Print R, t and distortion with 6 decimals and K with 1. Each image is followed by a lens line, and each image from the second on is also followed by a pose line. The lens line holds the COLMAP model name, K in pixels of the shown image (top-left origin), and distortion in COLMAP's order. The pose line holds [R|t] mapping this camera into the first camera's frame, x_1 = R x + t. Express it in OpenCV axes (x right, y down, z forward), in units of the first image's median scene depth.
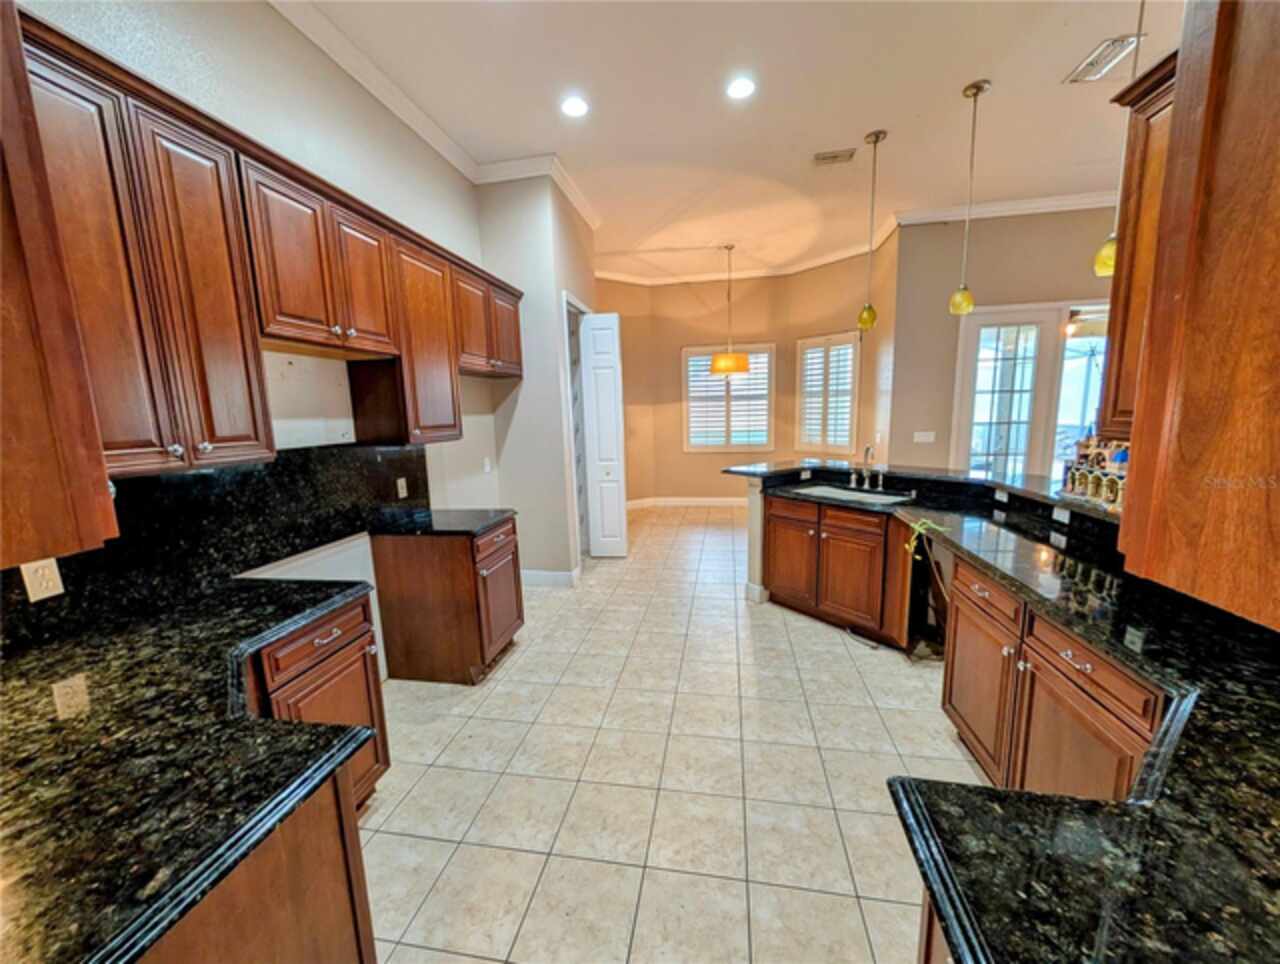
lens RADIAL K [[484.1, 0, 641.4], [0, 484.1, 486.6], [0, 0, 1]] dist [0.000536, 0.000371]
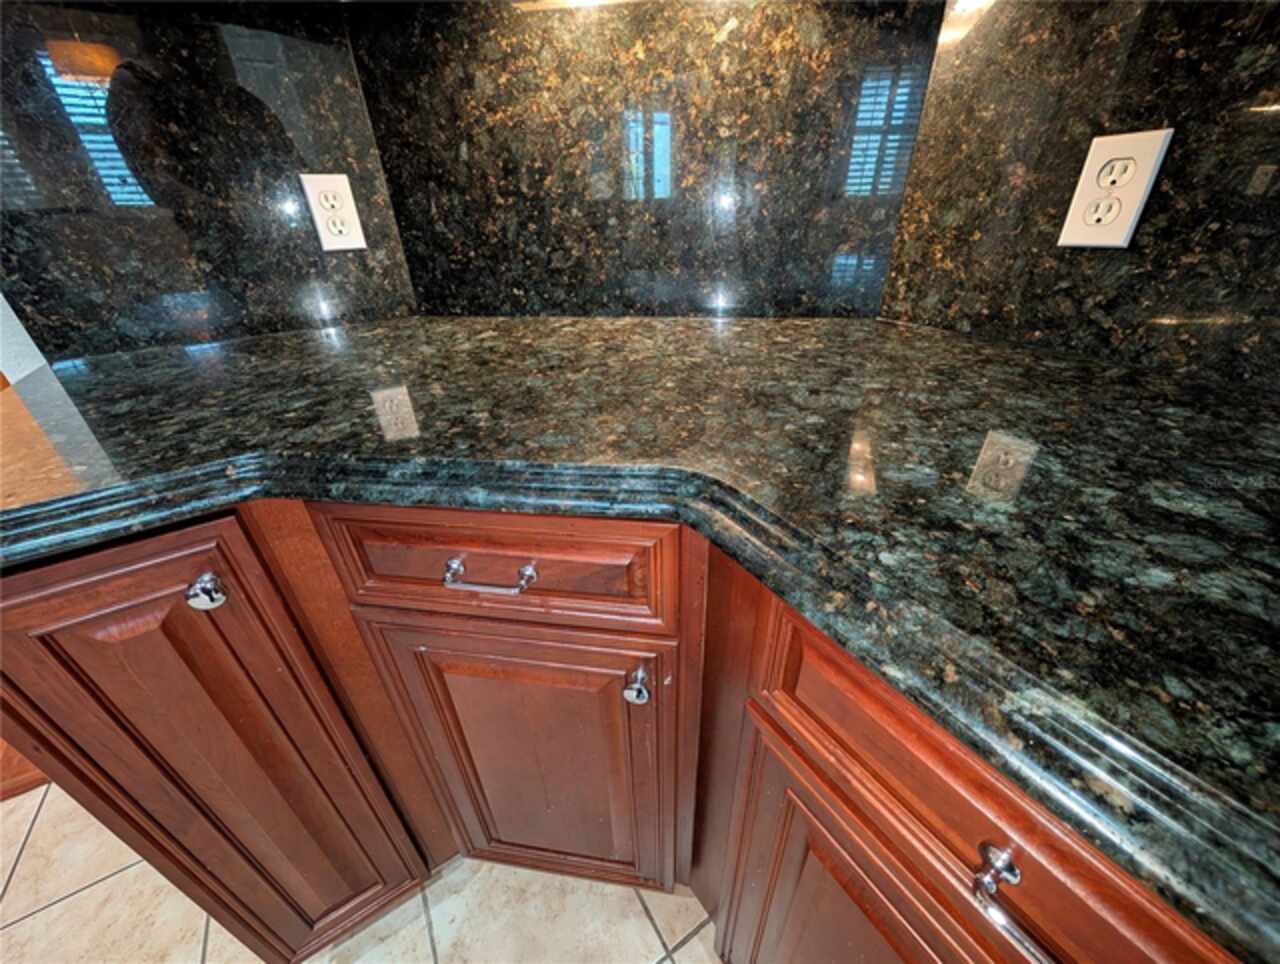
lens RADIAL K [[484.1, 0, 641.4], [0, 484.1, 486.6], [0, 0, 1]] dist [0.000536, 0.000371]
pose [[-0.740350, 0.384005, -0.551745, -0.634366], [-0.058454, 0.780893, 0.621924, 0.154425], [0.669676, 0.492693, -0.555687, 1.111176]]
